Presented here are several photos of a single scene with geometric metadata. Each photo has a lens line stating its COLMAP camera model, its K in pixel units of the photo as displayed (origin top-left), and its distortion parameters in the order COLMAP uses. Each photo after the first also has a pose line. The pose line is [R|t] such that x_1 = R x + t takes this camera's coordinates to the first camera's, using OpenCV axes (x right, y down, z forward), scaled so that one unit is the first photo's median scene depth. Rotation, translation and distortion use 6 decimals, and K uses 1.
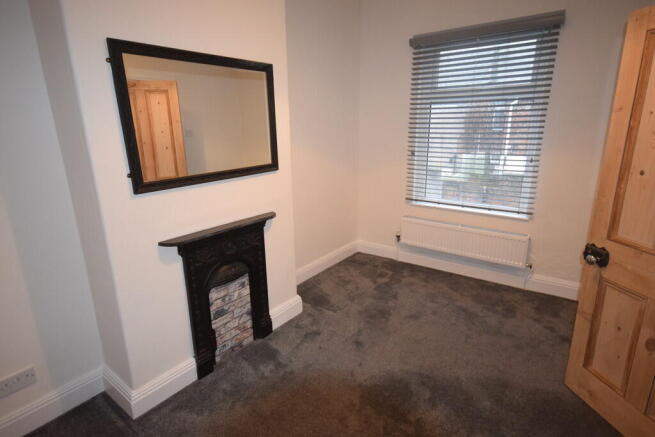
lens RADIAL K [[350.5, 0, 328.4], [0, 350.5, 219.3], [0, 0, 1]] dist [0.023353, 0.002767]
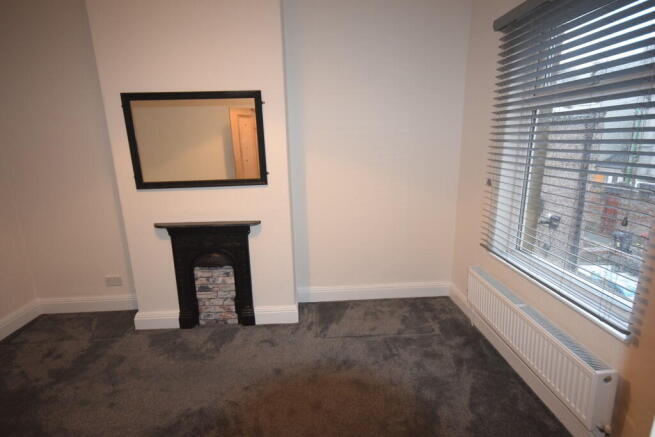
lens RADIAL K [[330.8, 0, 325.0], [0, 330.8, 219.4], [0, 0, 1]] dist [0.019845, -0.000293]
pose [[0.637827, 0.185563, -0.747491, 0.794482], [-0.191009, 0.978332, 0.079883, -0.155862], [0.746118, 0.091826, 0.659451, 0.475097]]
